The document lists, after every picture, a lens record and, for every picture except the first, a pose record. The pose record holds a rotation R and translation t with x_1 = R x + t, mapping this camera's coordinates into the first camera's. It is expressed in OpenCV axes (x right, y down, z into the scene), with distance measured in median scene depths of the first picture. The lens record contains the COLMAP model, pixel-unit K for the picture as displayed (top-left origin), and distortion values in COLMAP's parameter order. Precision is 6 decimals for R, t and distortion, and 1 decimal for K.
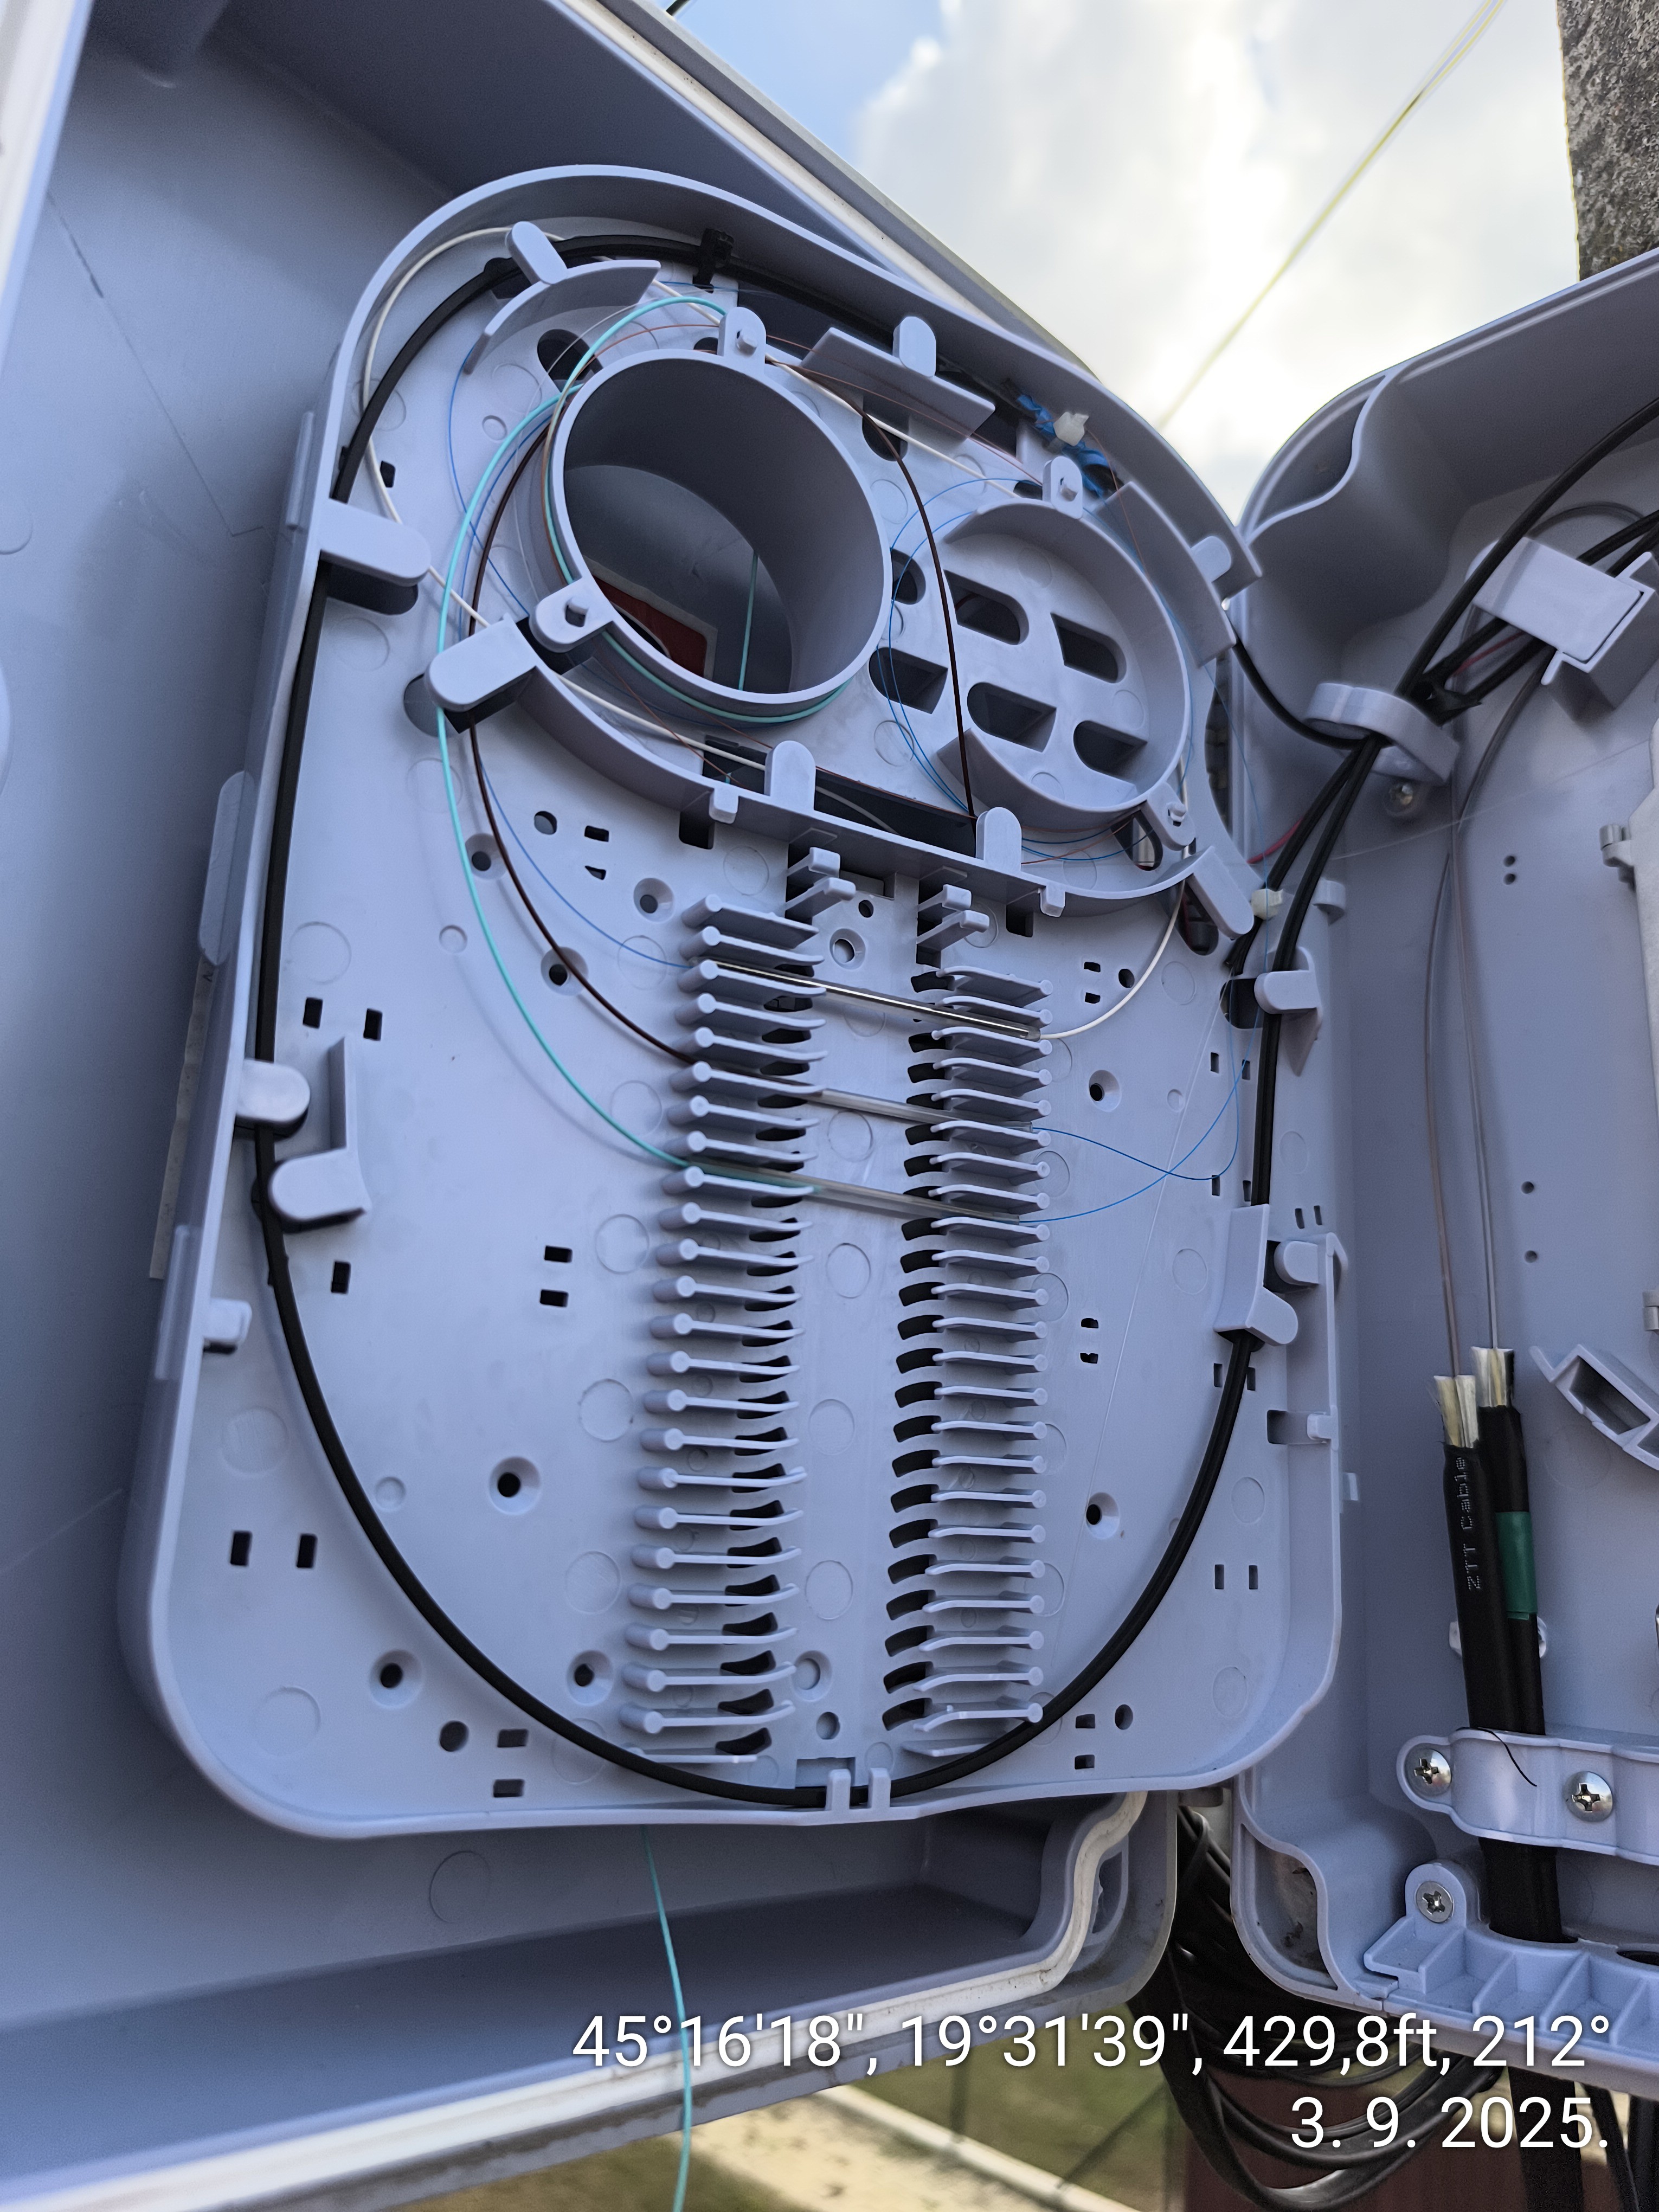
lens RADIAL K [[1624.2, 0, 824.7], [0, 1624.2, 1119.9], [0, 0, 1]] dist [-0.006642, -0.024542]
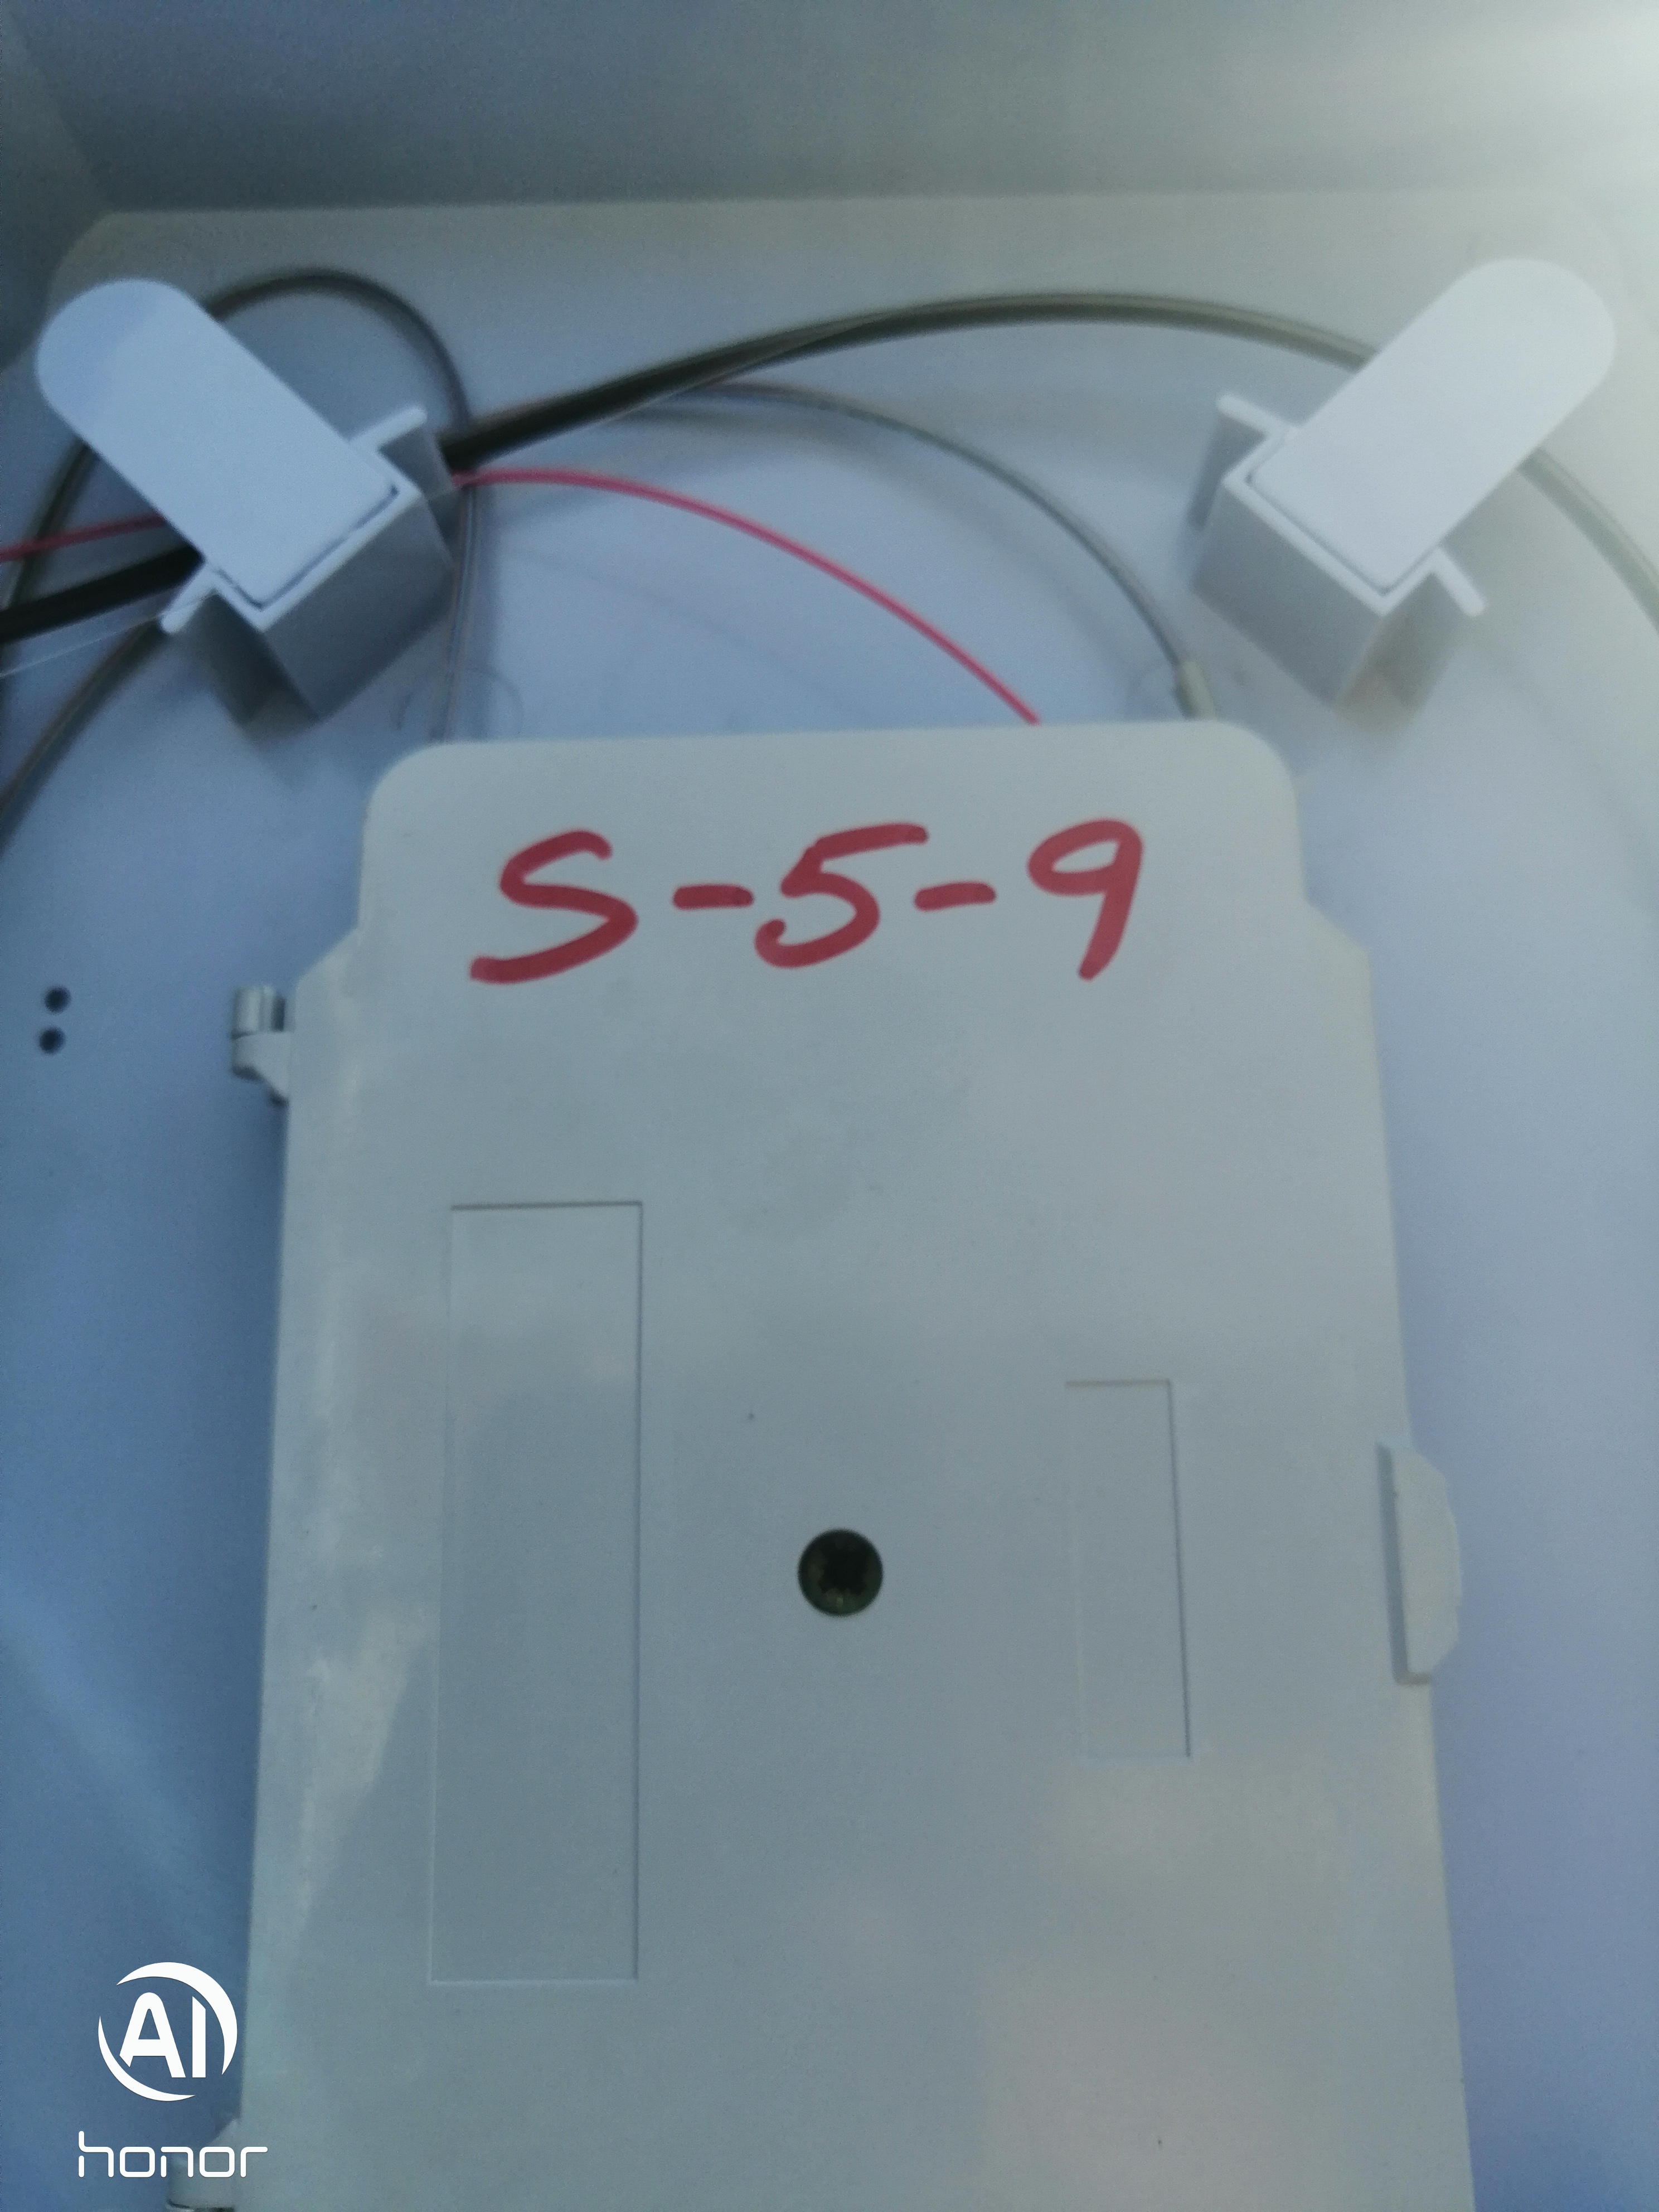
lens RADIAL K [[1759.0, 0, 829.5], [0, 1759.0, 1106.0], [0, 0, 1]] dist [-0.005925, -0.002471]
pose [[0.759130, 0.104925, 0.642427, 0.297612], [-0.115675, 0.992960, -0.025488, -0.154112], [-0.640579, -0.054964, 0.765923, 0.527496]]
